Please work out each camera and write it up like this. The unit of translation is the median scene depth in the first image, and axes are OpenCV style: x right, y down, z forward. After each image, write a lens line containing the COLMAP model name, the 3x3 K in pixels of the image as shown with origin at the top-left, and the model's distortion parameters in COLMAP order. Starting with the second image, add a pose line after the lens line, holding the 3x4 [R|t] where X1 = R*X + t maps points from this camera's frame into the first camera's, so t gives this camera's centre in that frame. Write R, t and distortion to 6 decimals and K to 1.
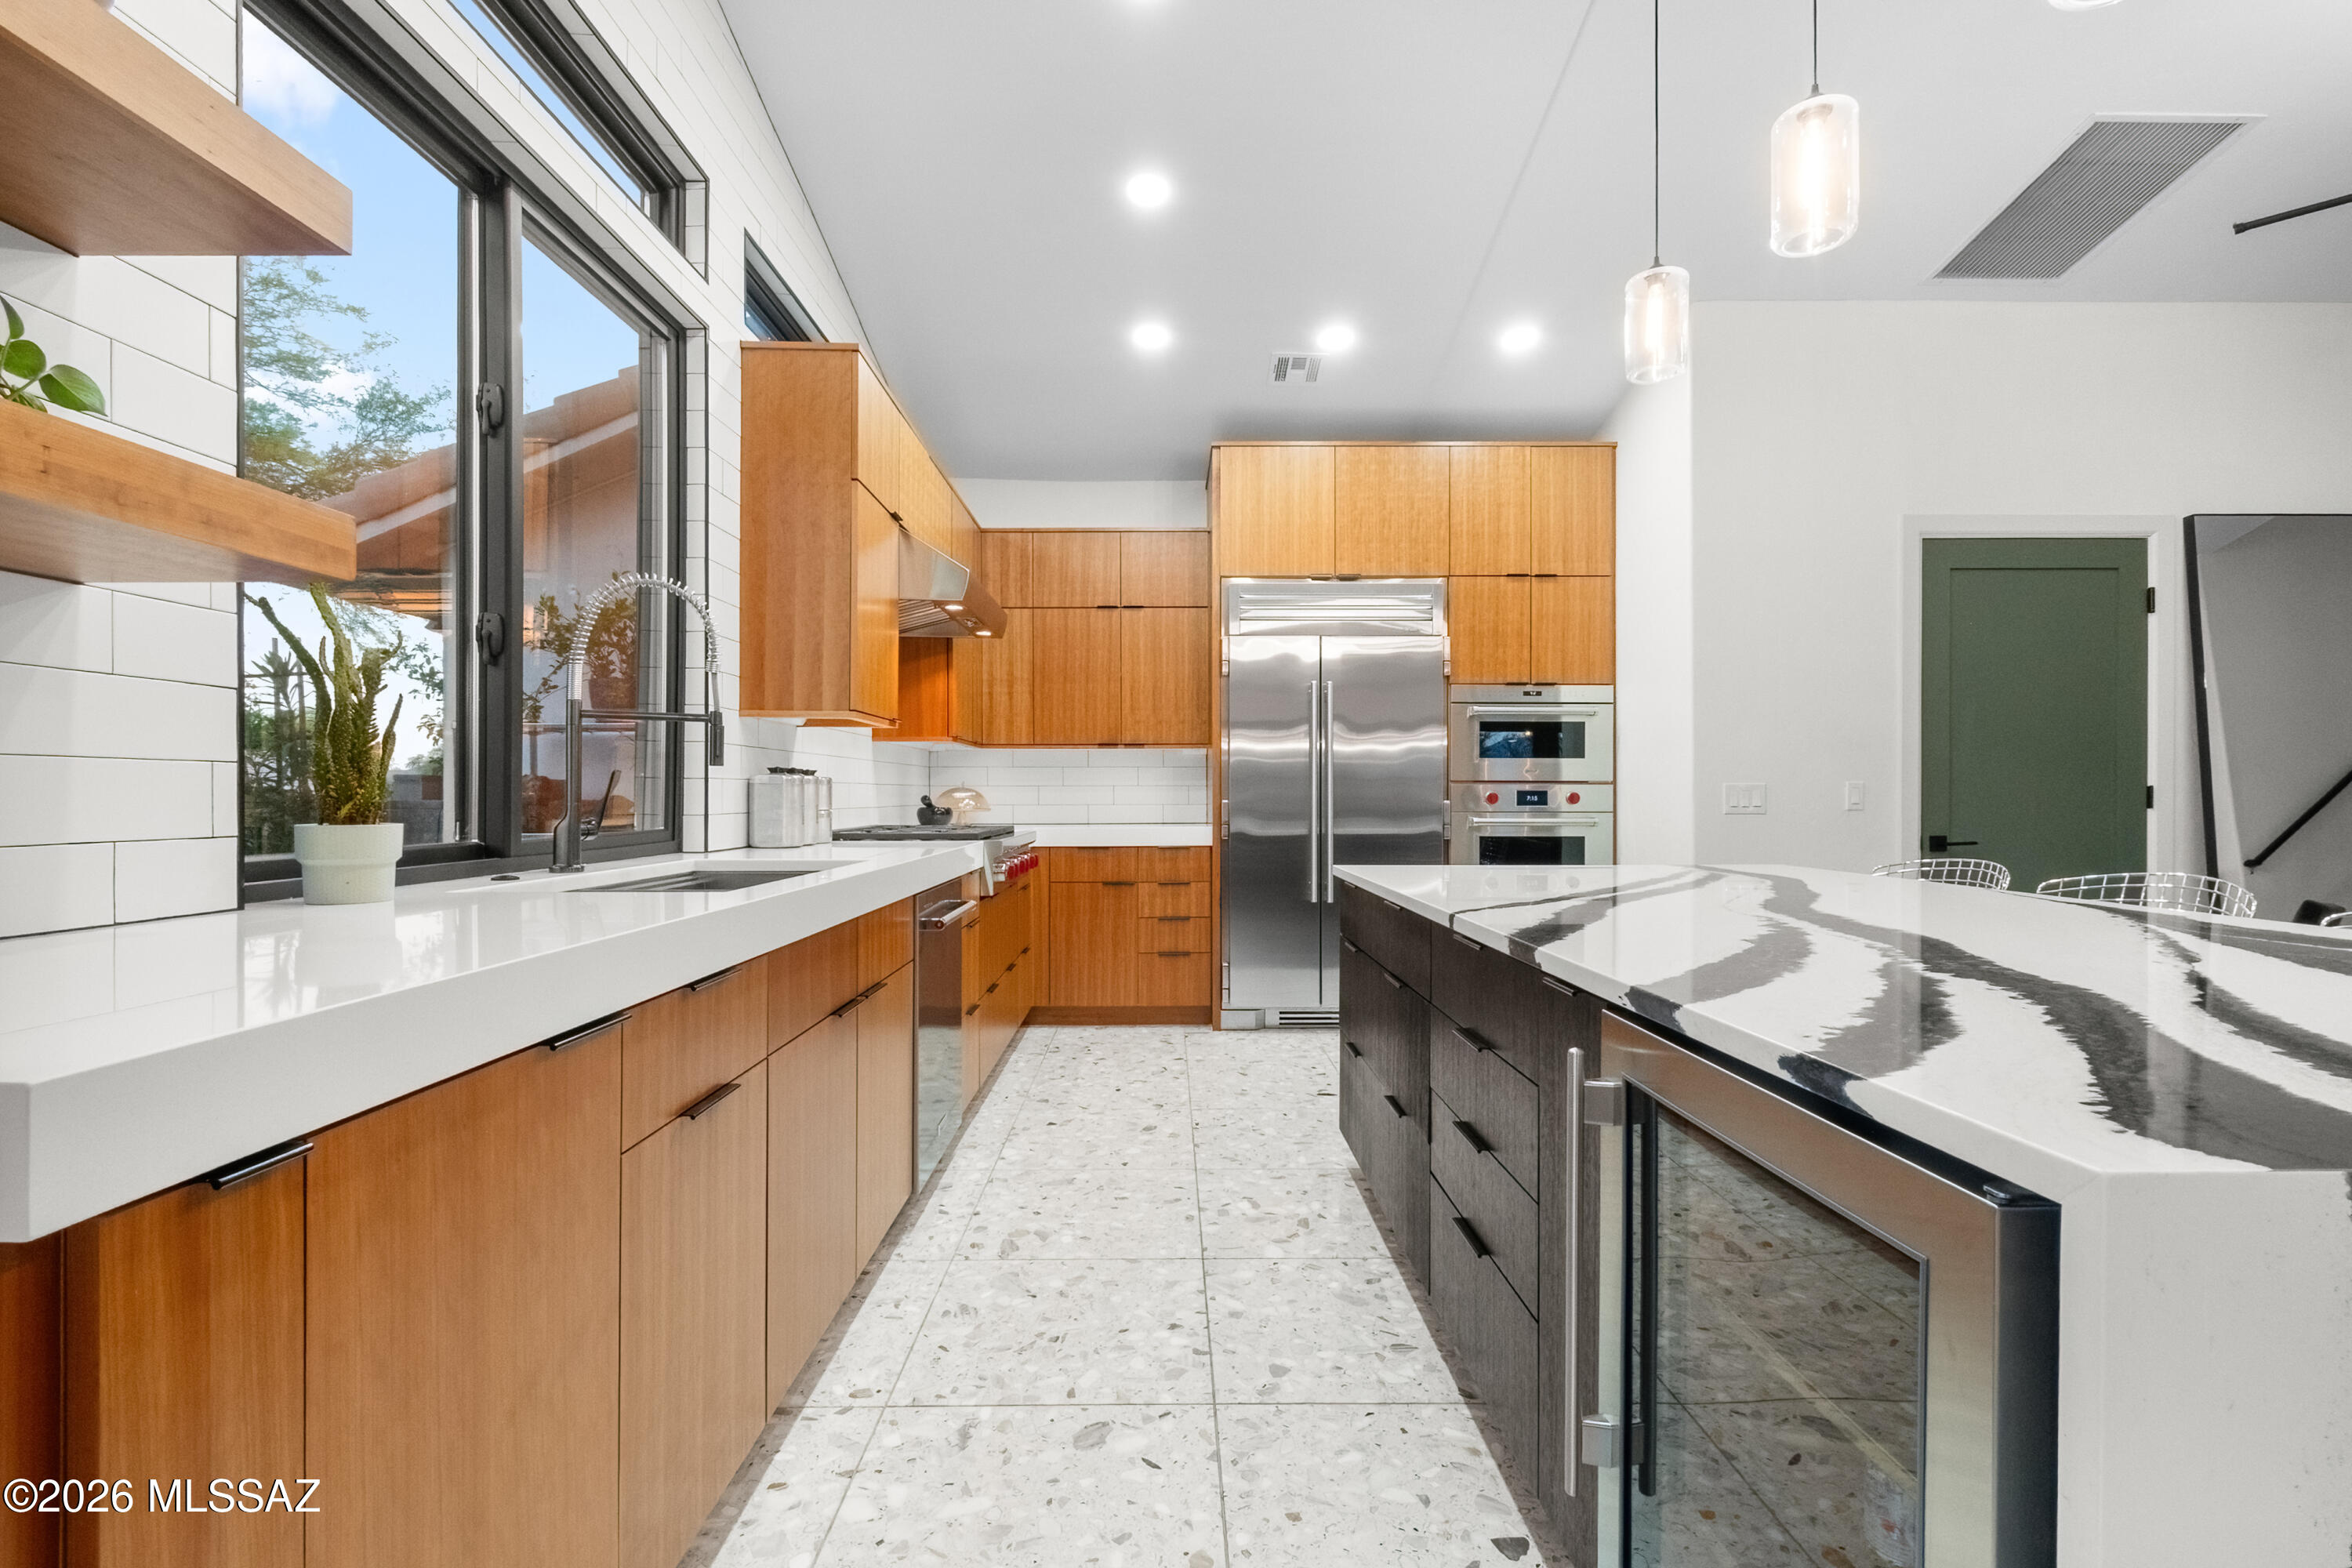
lens RADIAL K [[1057.4, 0, 1183.6], [0, 1057.4, 795.5], [0, 0, 1]] dist [0.006709, -0.003164]
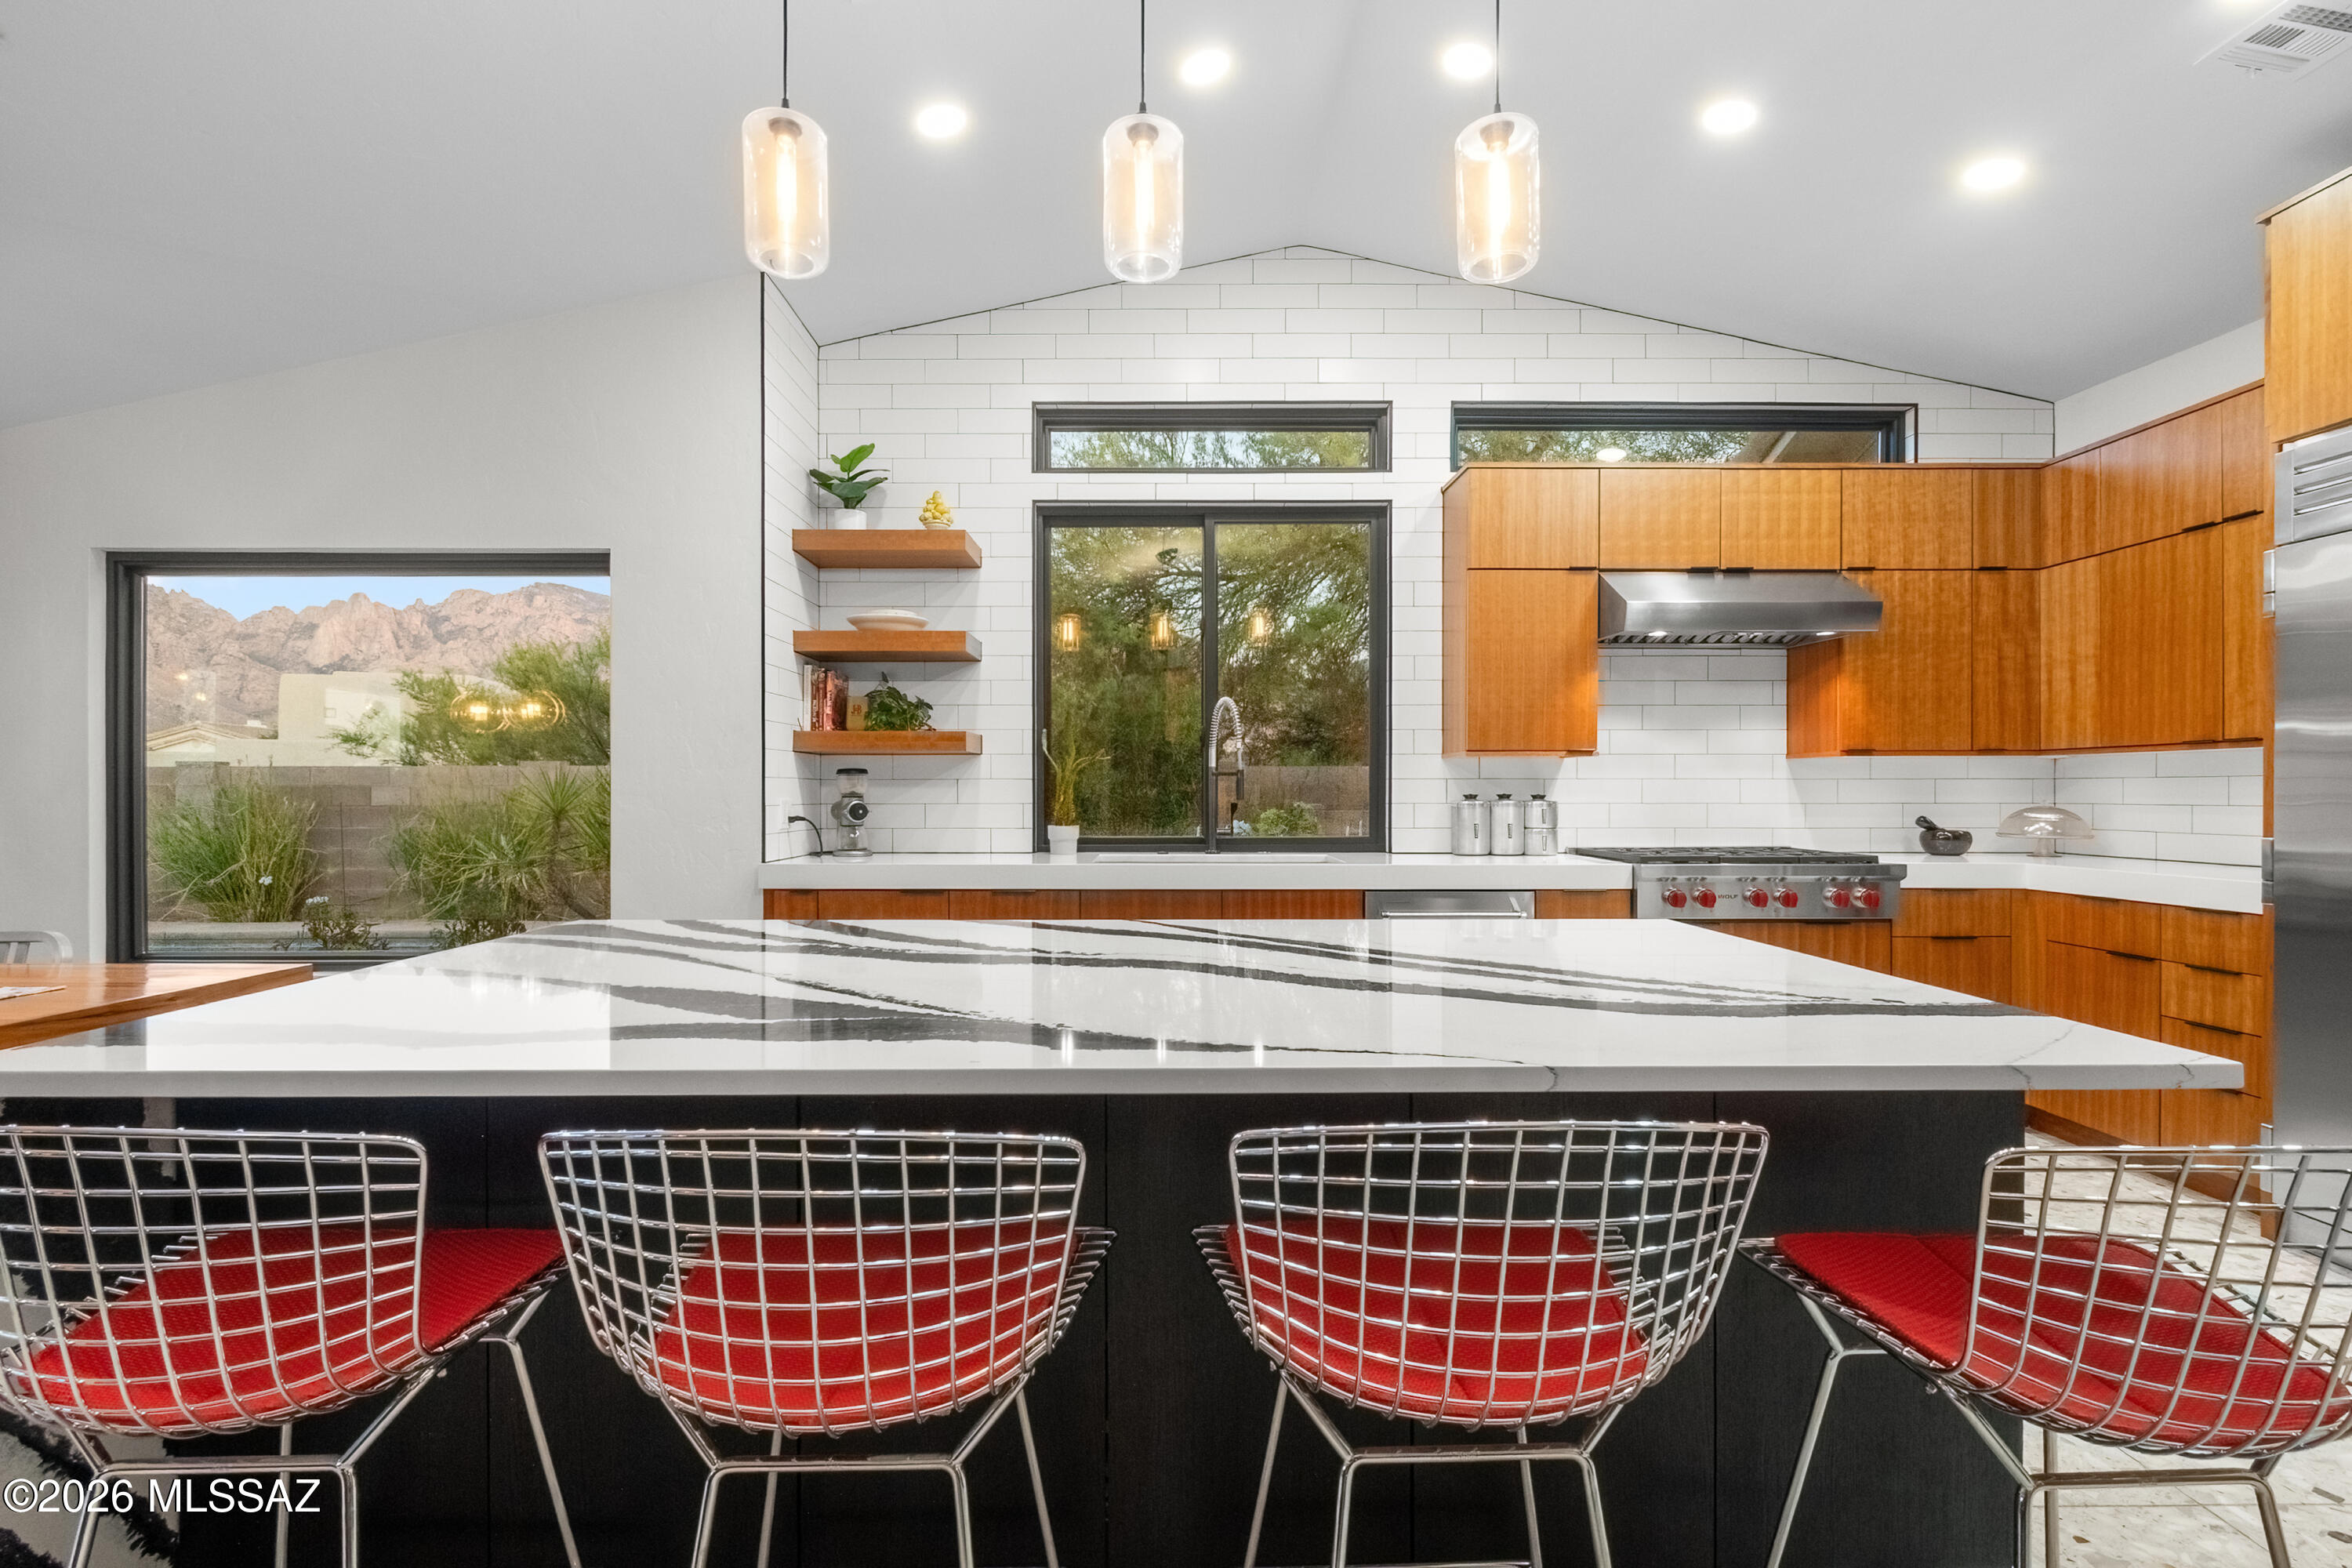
lens RADIAL K [[1057.4, 0, 1163.3], [0, 1057.4, 799.4], [0, 0, 1]] dist [0.006709, -0.003164]
pose [[-0.009862, 0.007705, -0.999922, 0.684395], [-0.000504, 0.999970, 0.007710, -0.022043], [0.999951, 0.000580, -0.009858, 0.455002]]
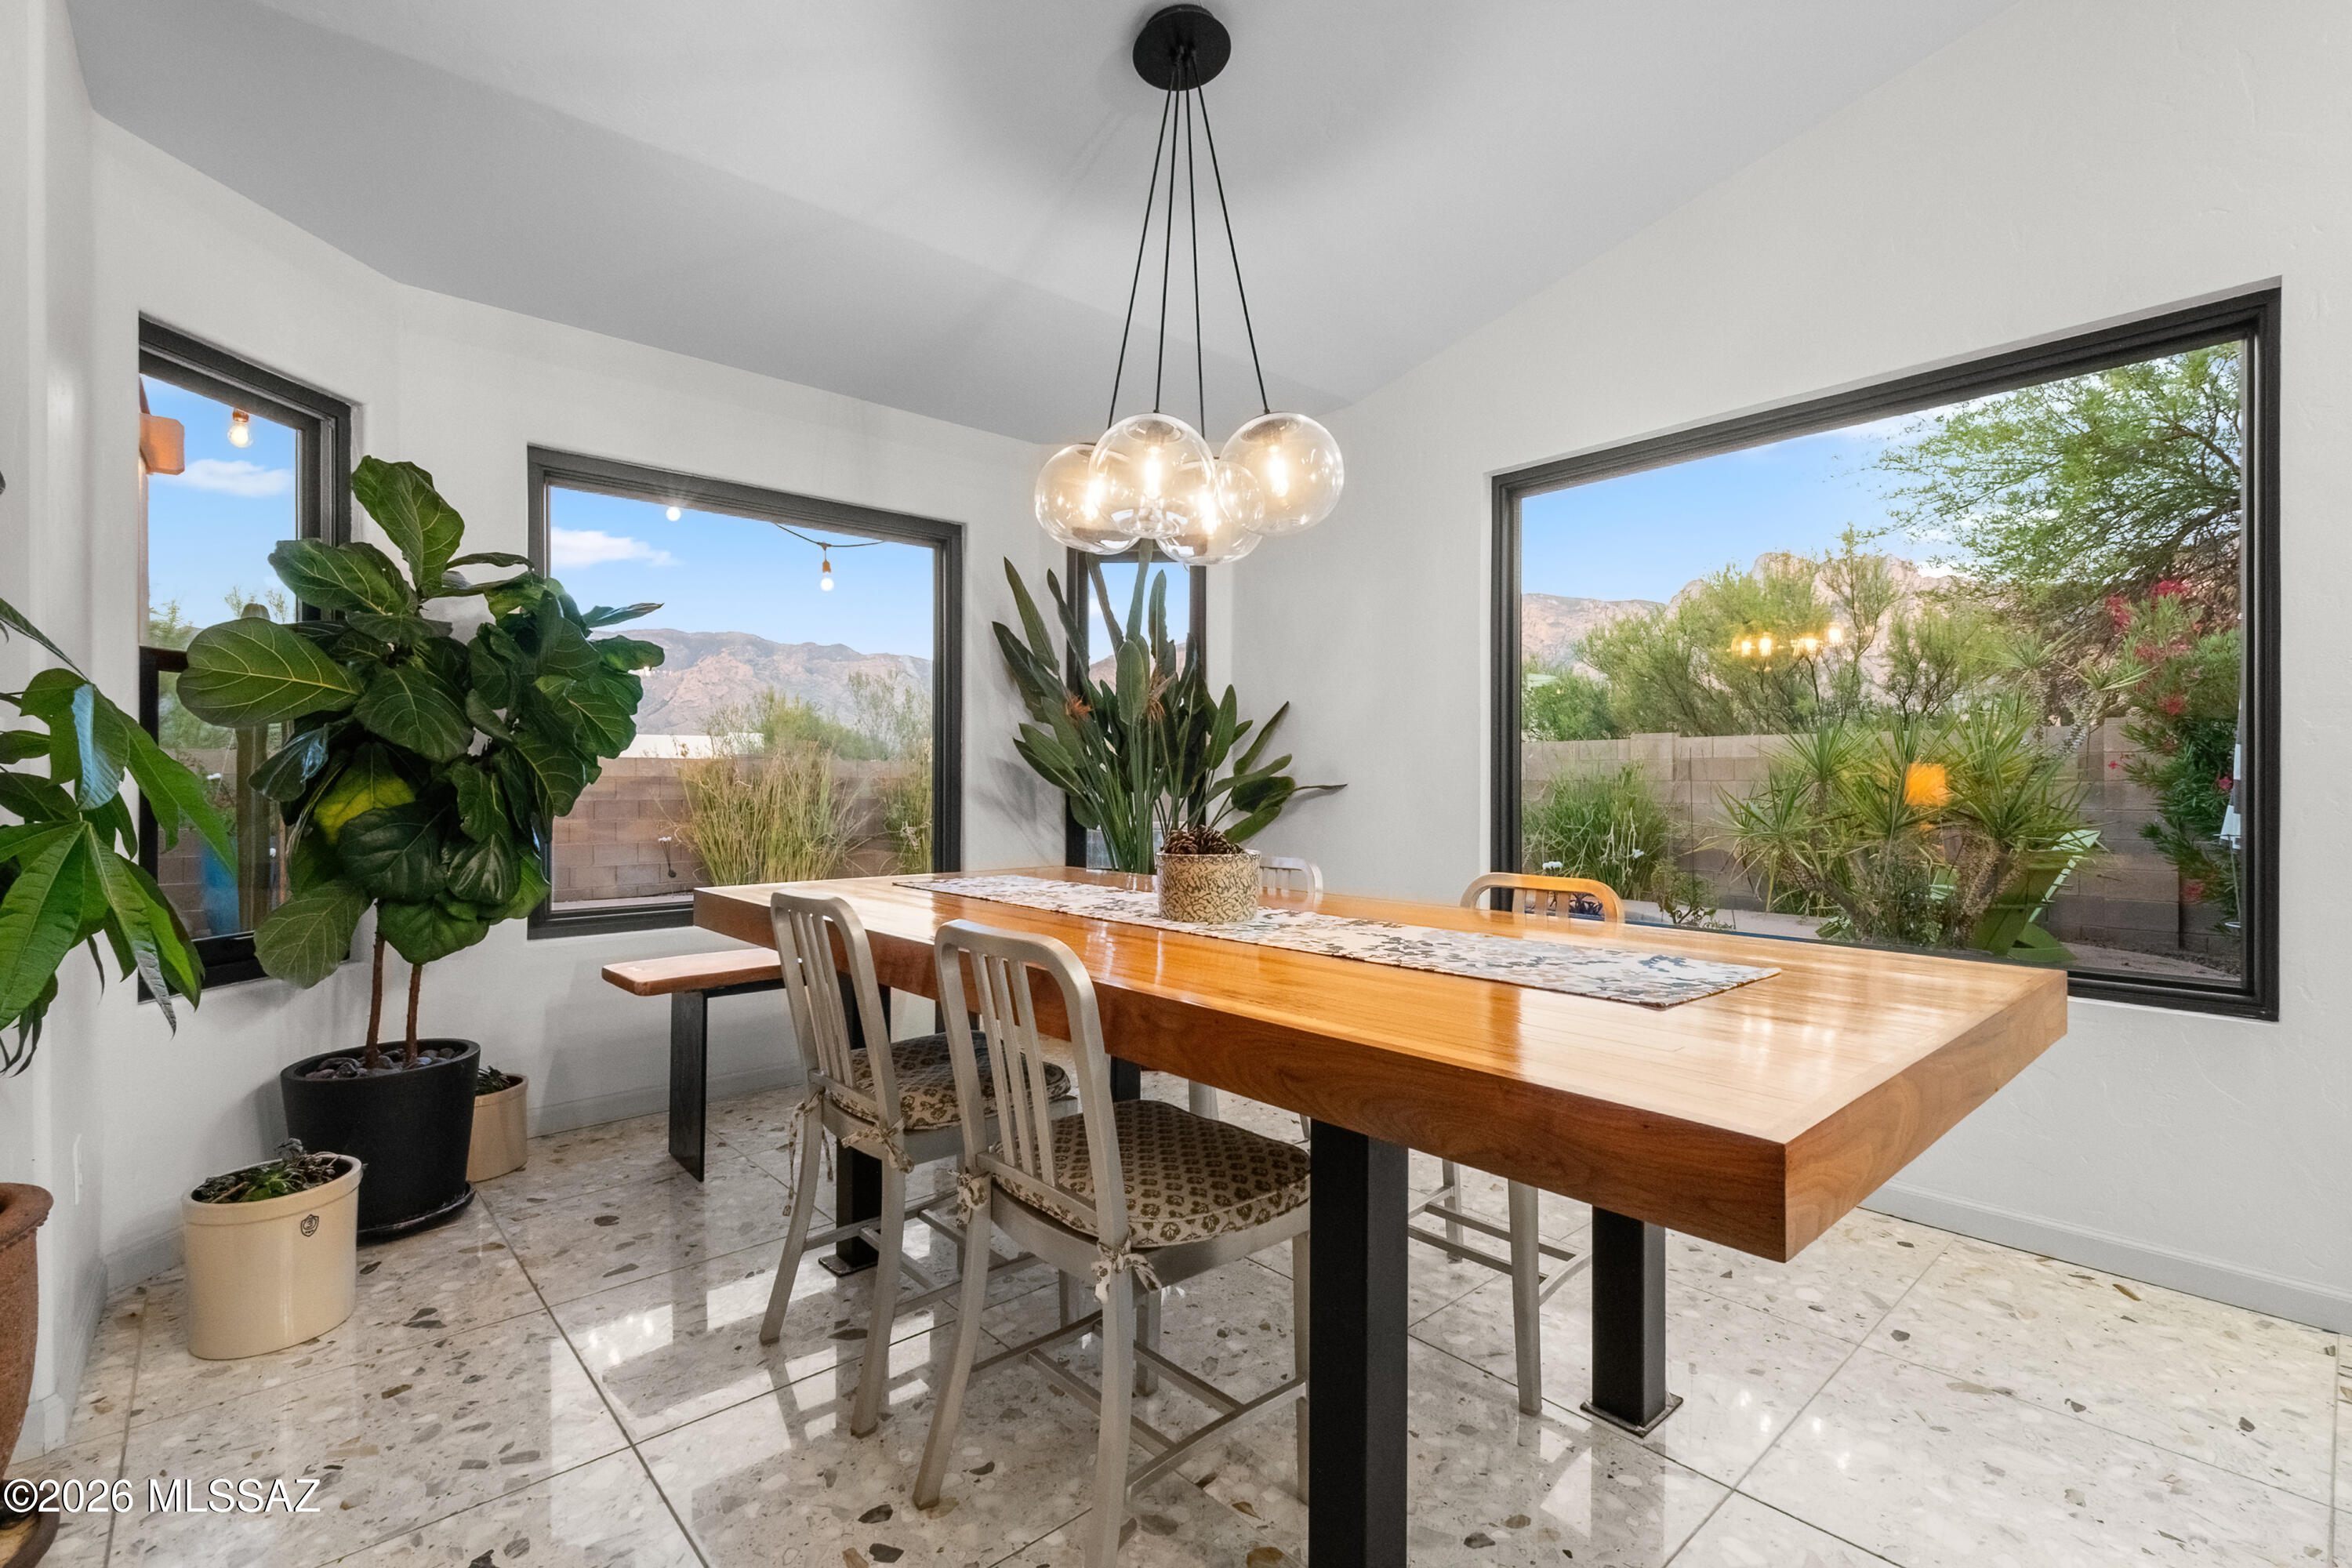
lens RADIAL K [[1057.4, 0, 1178.8], [0, 1057.4, 790.5], [0, 0, 1]] dist [0.006709, -0.003164]
pose [[-0.751590, 0.004889, -0.659613, 0.543473], [0.000165, 0.999974, 0.007224, 0.015394], [0.659631, 0.005321, -0.751571, 0.046820]]
